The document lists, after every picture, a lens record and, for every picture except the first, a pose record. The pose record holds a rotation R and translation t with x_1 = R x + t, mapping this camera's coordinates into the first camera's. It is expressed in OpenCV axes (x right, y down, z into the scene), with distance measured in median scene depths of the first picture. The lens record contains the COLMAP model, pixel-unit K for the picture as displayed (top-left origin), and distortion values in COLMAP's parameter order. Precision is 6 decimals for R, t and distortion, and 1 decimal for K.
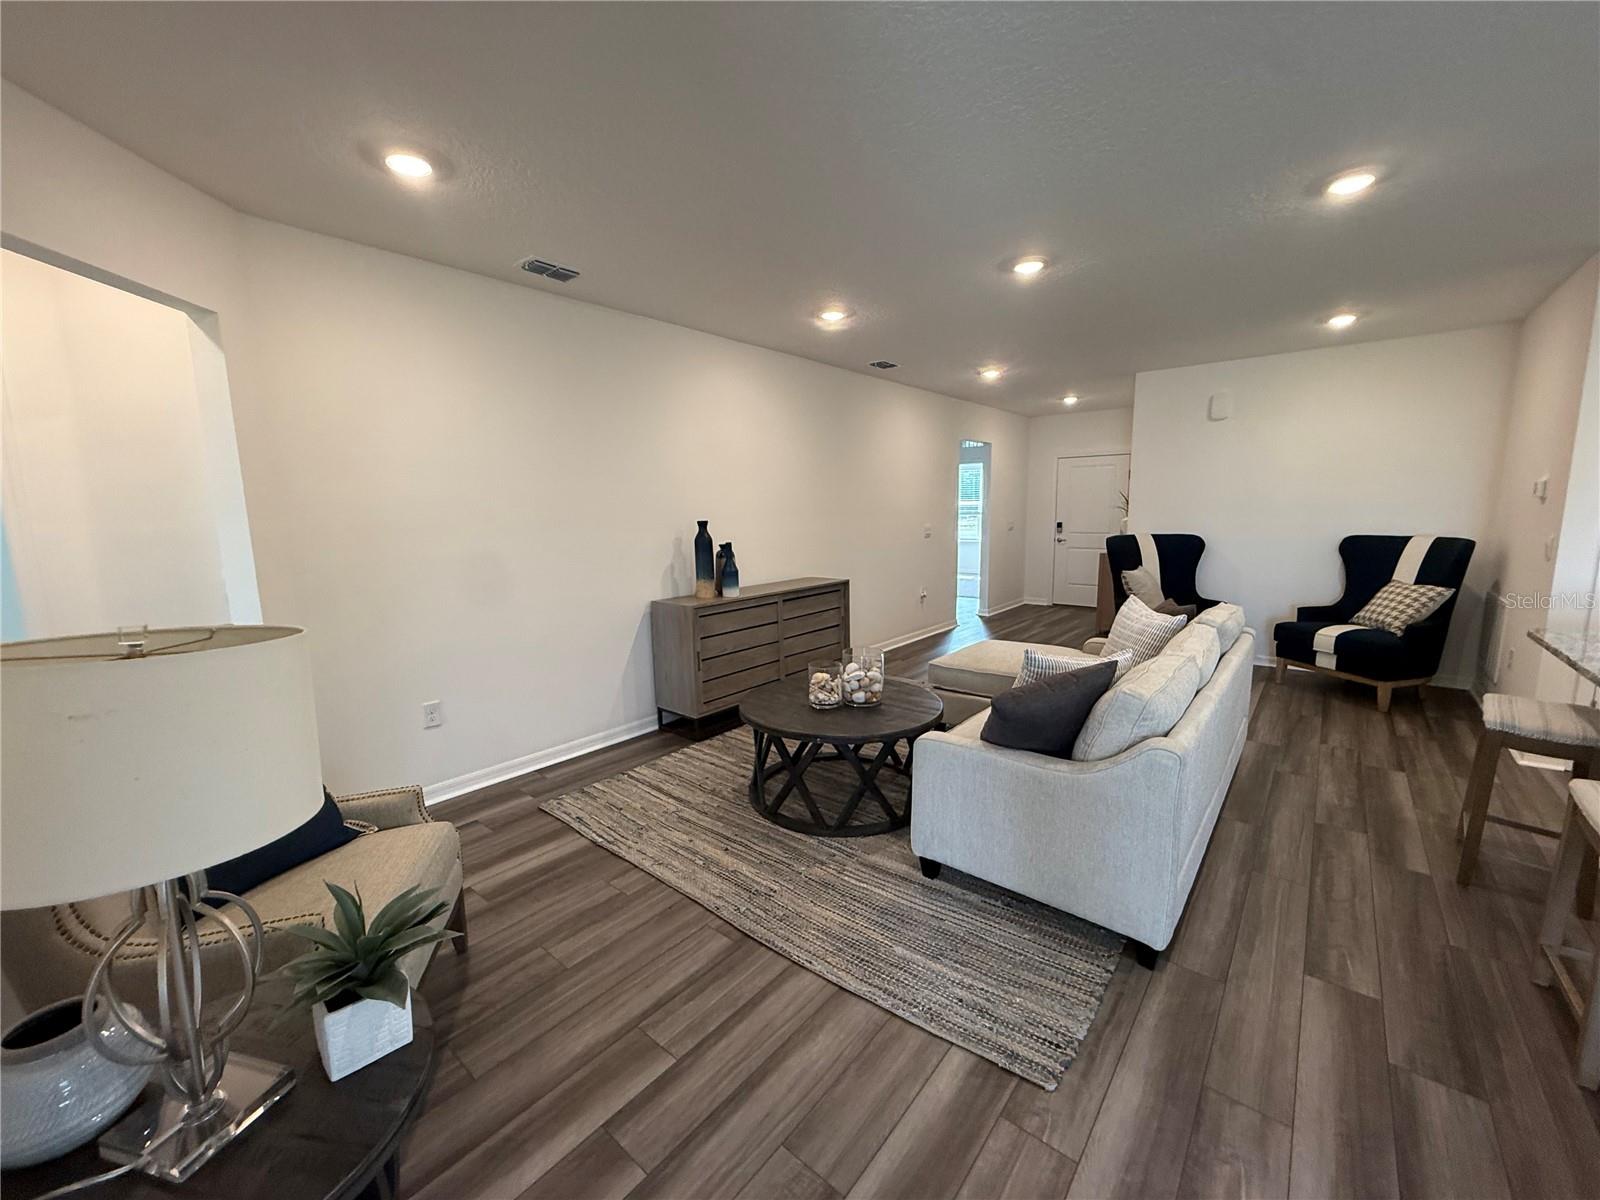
lens RADIAL K [[638.4, 0, 803.6], [0, 638.4, 601.0], [0, 0, 1]] dist [0.000494, 0.000022]
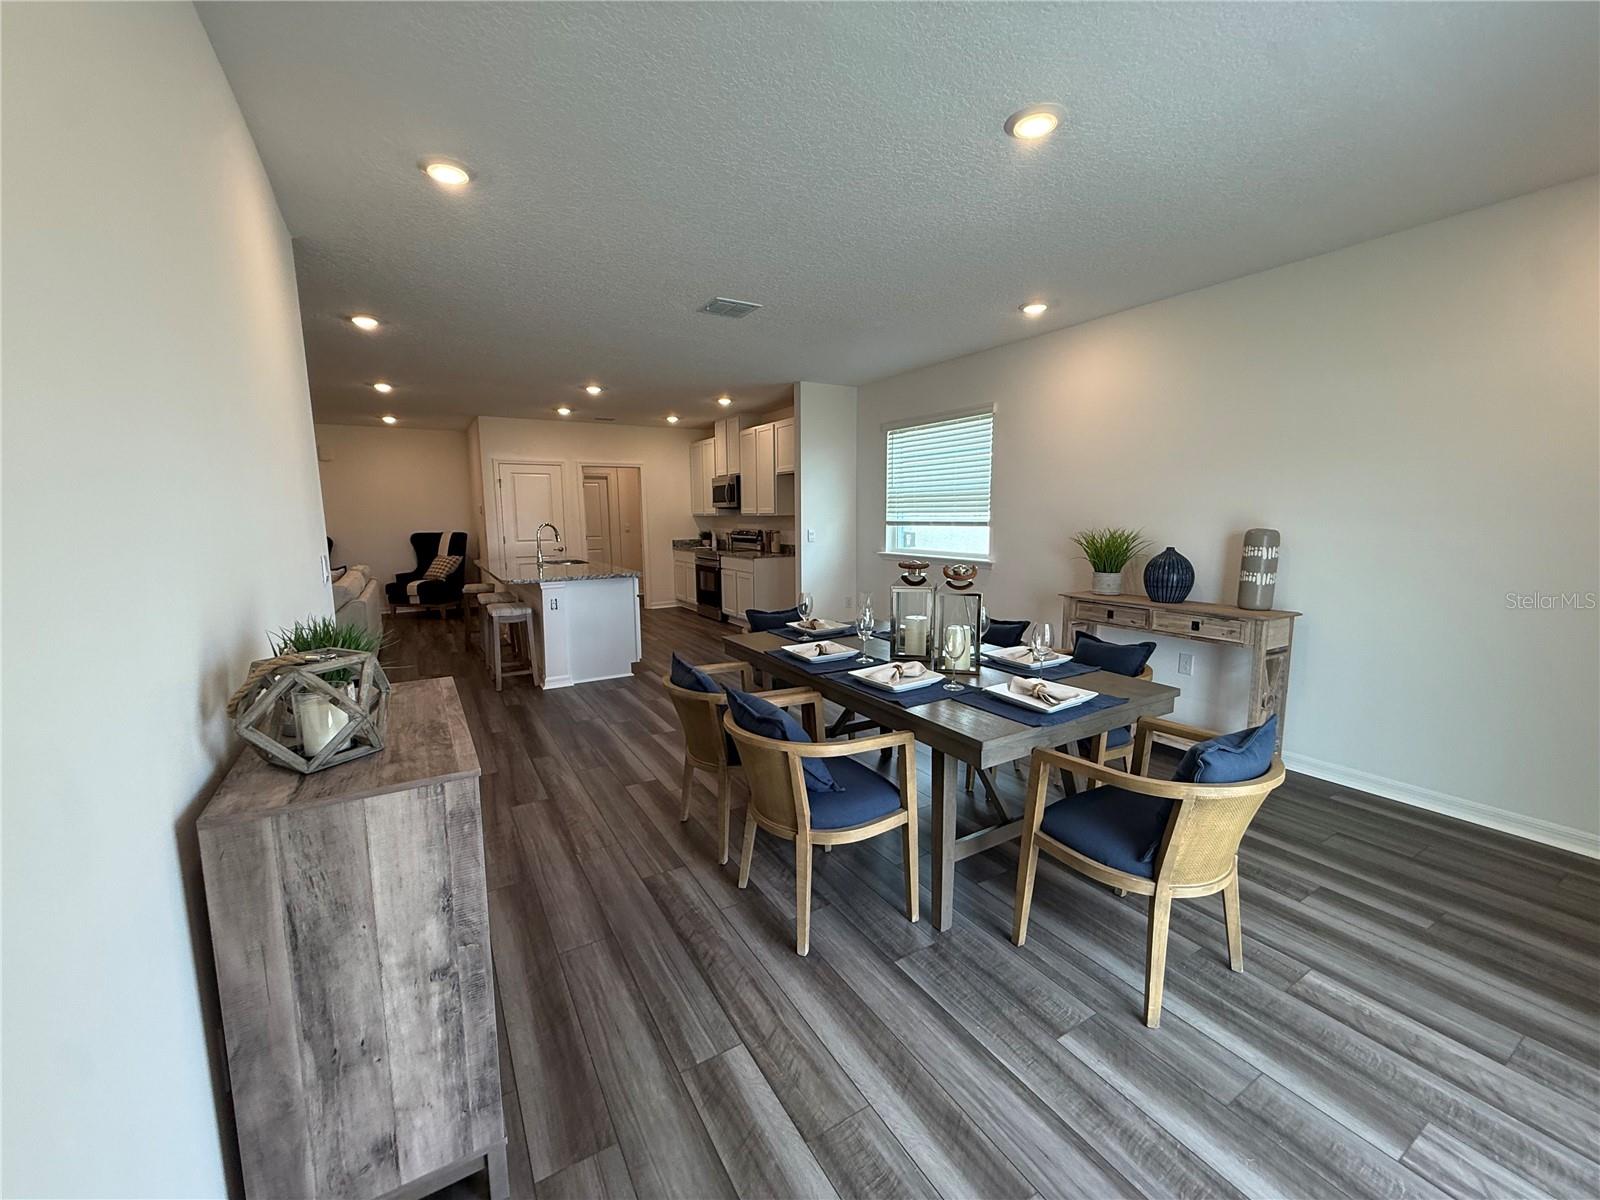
lens RADIAL K [[638.4, 0, 805.5], [0, 638.4, 597.8], [0, 0, 1]] dist [0.000494, 0.000022]
pose [[0.325119, -0.110700, 0.939172, -0.557328], [0.138055, 0.988041, 0.068669, 0.117984], [-0.935542, 0.107331, 0.336513, -0.691019]]
